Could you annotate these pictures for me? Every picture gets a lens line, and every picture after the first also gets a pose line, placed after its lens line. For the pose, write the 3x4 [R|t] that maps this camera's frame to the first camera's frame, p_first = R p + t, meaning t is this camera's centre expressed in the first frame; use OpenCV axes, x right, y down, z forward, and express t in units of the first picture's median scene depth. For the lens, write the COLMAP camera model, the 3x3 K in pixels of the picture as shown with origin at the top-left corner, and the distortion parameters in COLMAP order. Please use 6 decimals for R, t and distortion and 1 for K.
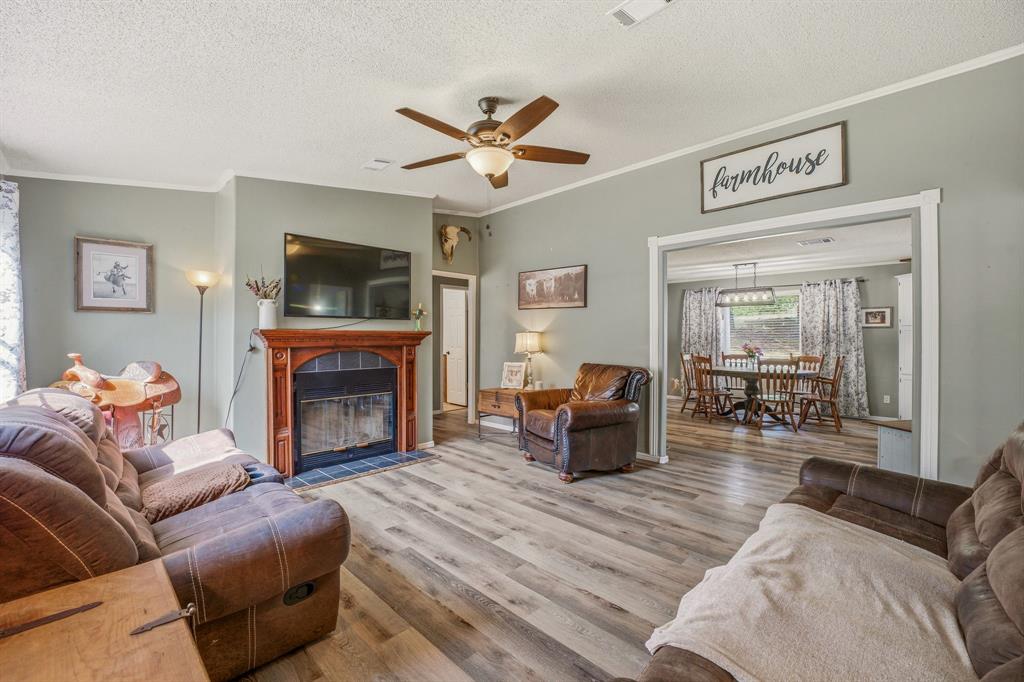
lens RADIAL K [[424.6, 0, 515.4], [0, 424.6, 338.7], [0, 0, 1]] dist [-0.024941, 0.000342]
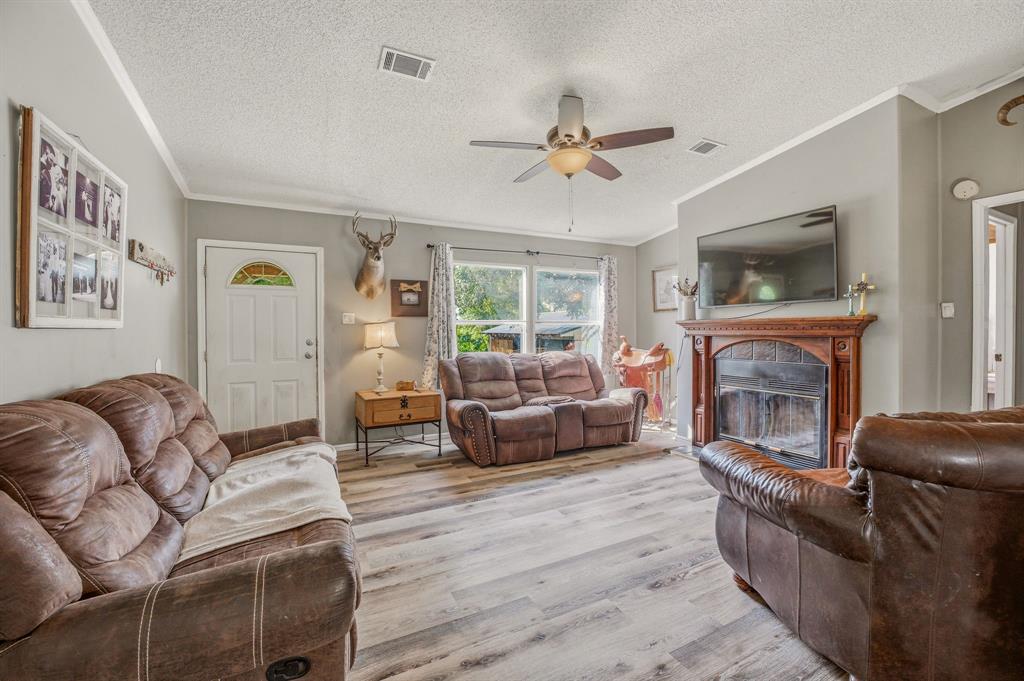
lens RADIAL K [[424.6, 0, 505.1], [0, 424.6, 333.2], [0, 0, 1]] dist [-0.024941, 0.000342]
pose [[-0.346682, 0.011211, -0.937916, 0.887838], [0.006166, 0.999934, 0.009674, 0.001045], [0.937962, -0.002429, -0.346728, 1.079443]]
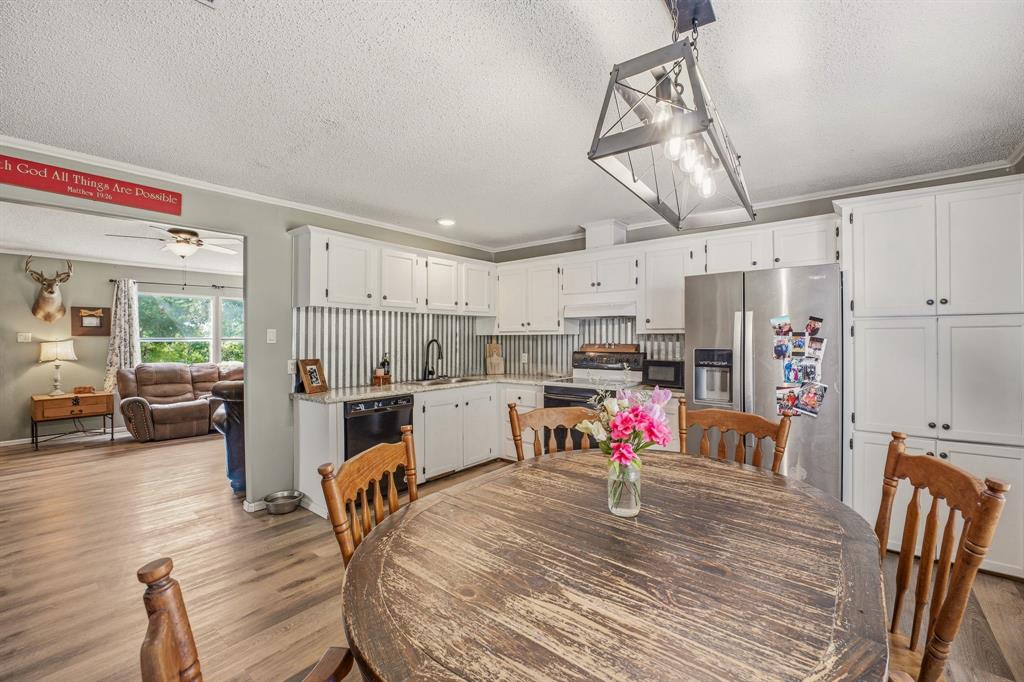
lens RADIAL K [[424.6, 0, 519.0], [0, 424.6, 338.5], [0, 0, 1]] dist [-0.024941, 0.000342]
pose [[0.094228, 0.005854, -0.995533, 1.652556], [-0.000484, 0.999983, 0.005834, -0.046176], [0.995551, -0.000068, 0.094229, 2.013051]]
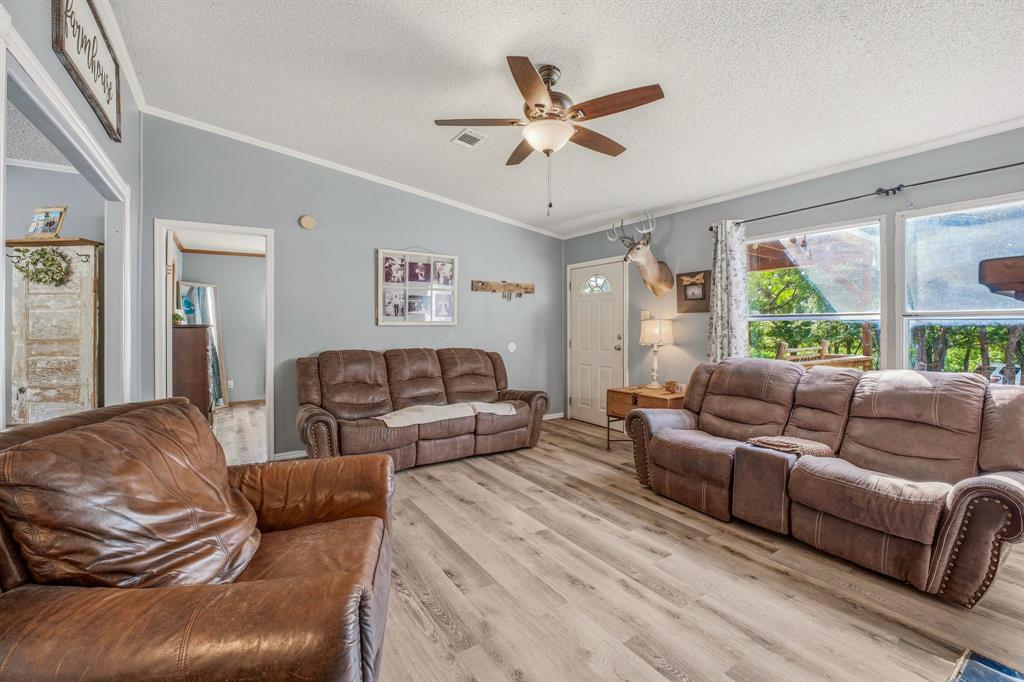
lens RADIAL K [[424.6, 0, 508.1], [0, 424.6, 326.3], [0, 0, 1]] dist [-0.024941, 0.000342]
pose [[-0.974762, 0.001536, 0.223240, -0.161850], [0.001974, 0.999997, 0.001742, -0.004160], [-0.223237, 0.002138, -0.974762, 1.713490]]
